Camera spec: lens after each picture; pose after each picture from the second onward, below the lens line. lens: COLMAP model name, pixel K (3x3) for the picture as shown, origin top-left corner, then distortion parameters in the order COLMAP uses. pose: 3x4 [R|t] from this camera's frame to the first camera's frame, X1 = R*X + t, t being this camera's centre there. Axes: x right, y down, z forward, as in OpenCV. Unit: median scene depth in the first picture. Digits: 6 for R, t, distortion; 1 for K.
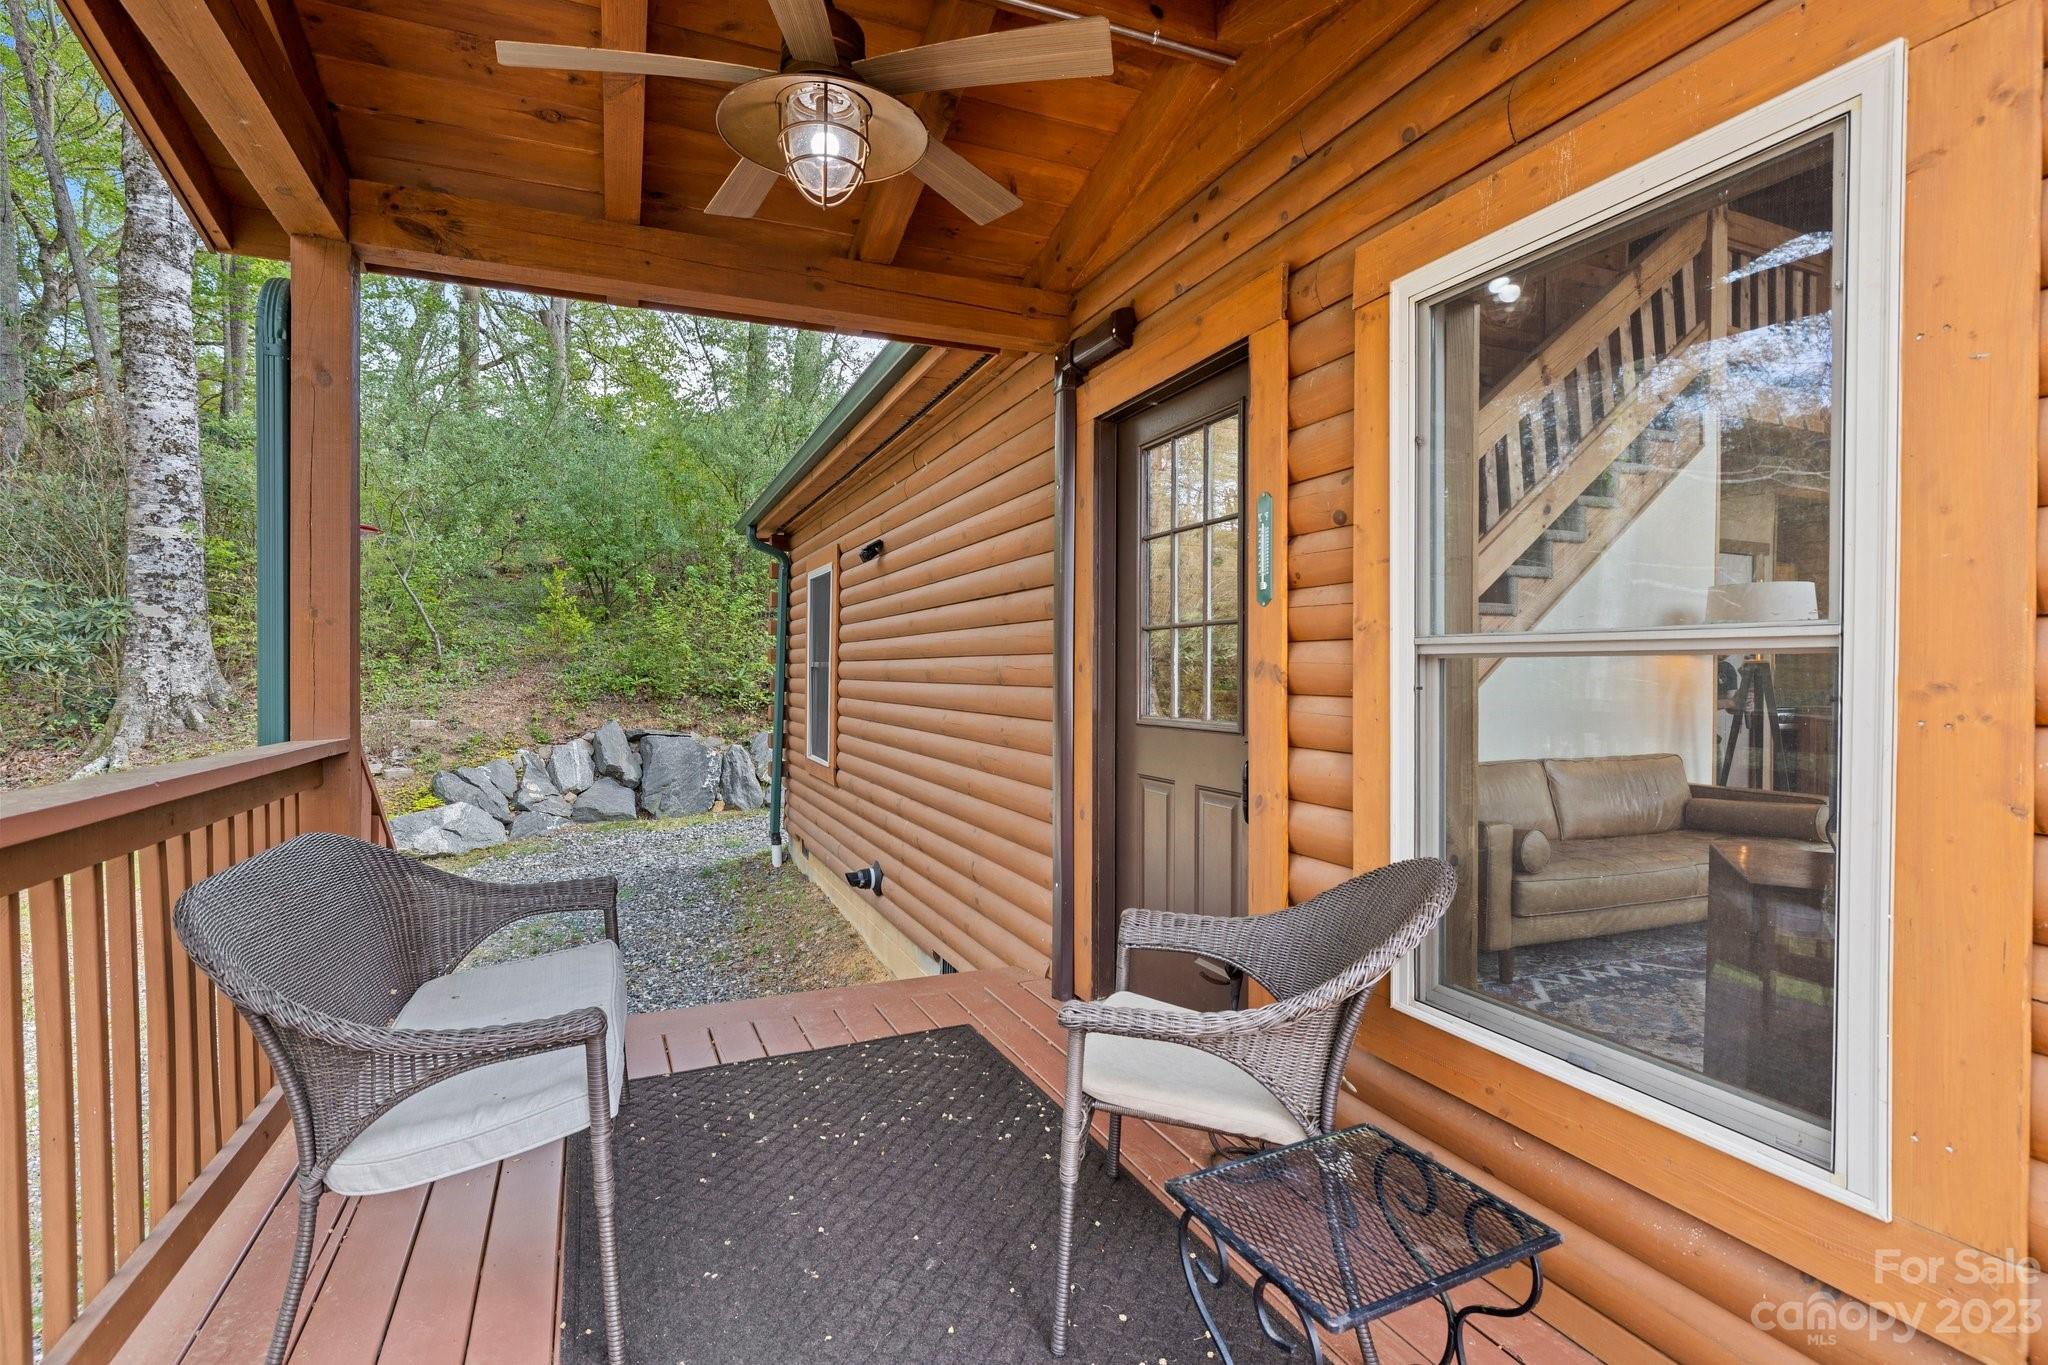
lens RADIAL K [[967.1, 0, 1024.0], [0, 967.1, 682.5], [0, 0, 1]] dist [-0.001452, 0.000059]
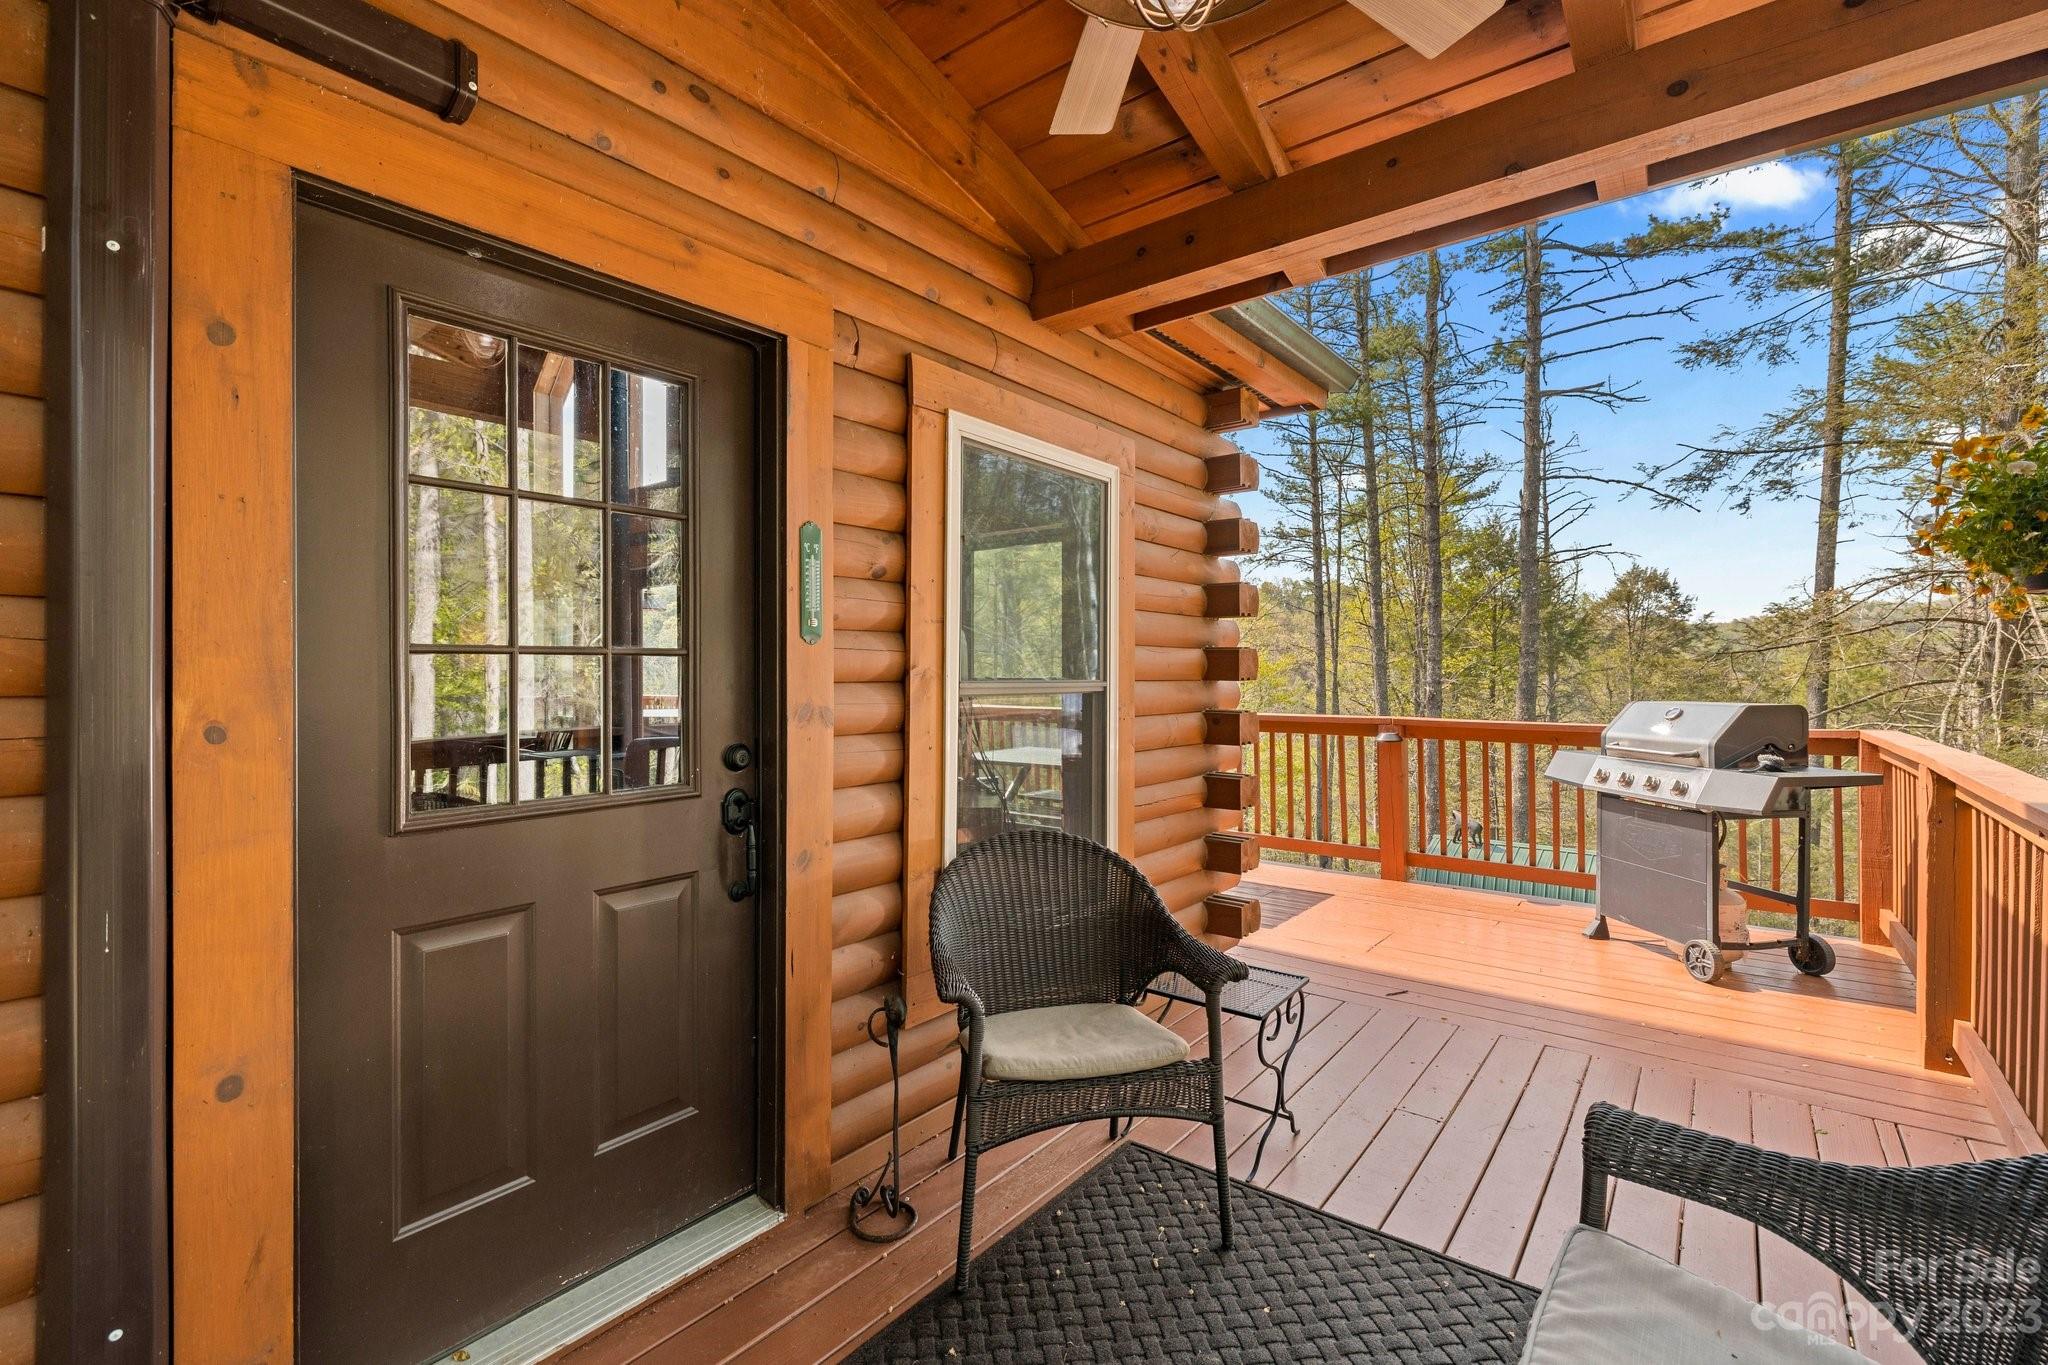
lens RADIAL K [[912.8, 0, 1028.6], [0, 912.8, 682.7], [0, 0, 1]] dist [-0.003276, 0.001162]
pose [[-0.476215, -0.006417, 0.879306, -0.634154], [0.015427, 0.999758, 0.015652, -0.053913], [-0.879194, 0.021019, -0.476001, 1.264655]]
